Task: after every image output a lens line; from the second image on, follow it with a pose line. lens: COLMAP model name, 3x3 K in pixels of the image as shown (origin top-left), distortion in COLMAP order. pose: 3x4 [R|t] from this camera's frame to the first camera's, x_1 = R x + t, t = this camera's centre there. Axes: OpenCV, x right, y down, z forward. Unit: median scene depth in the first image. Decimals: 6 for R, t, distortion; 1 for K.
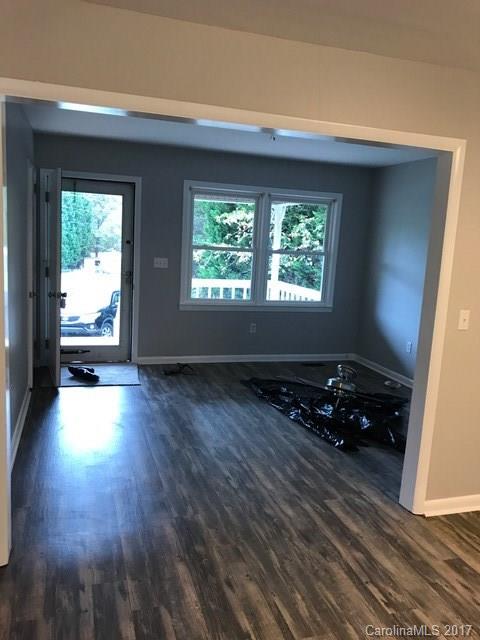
lens RADIAL K [[527.4, 0, 240.0], [0, 527.4, 320.0], [0, 0, 1]] dist [0.019827, -0.027072]
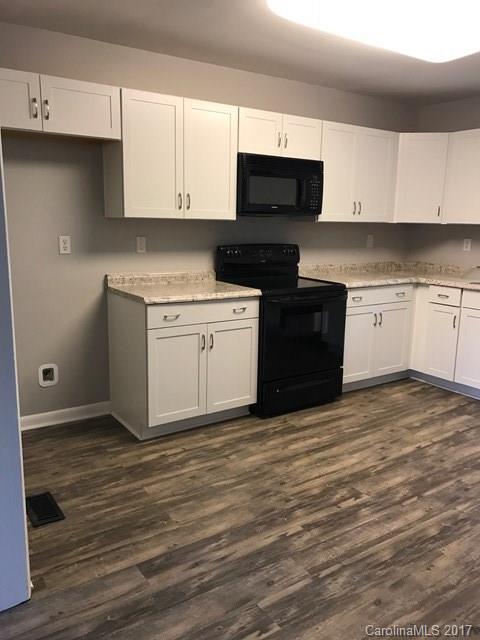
lens RADIAL K [[530.2, 0, 242.4], [0, 530.2, 319.9], [0, 0, 1]] dist [0.020277, -0.033190]
pose [[-0.295820, -0.238186, 0.925072, -0.289673], [0.116165, 0.952257, 0.282333, -0.111211], [-0.948154, 0.190981, -0.254028, 0.996575]]
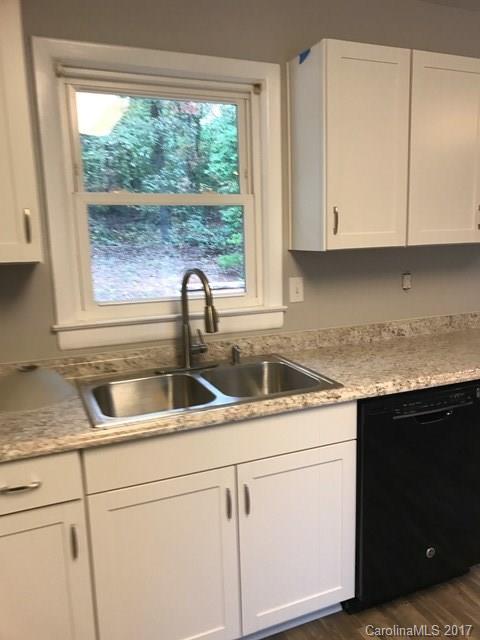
lens RADIAL K [[517.1, 0, 249.1], [0, 517.1, 328.3], [0, 0, 1]] dist [0.071634, -0.003562]
pose [[-0.993474, -0.010586, -0.113568, 0.893715], [-0.047542, 0.943503, 0.327937, 0.016079], [0.103681, 0.331196, -0.937848, 0.446750]]
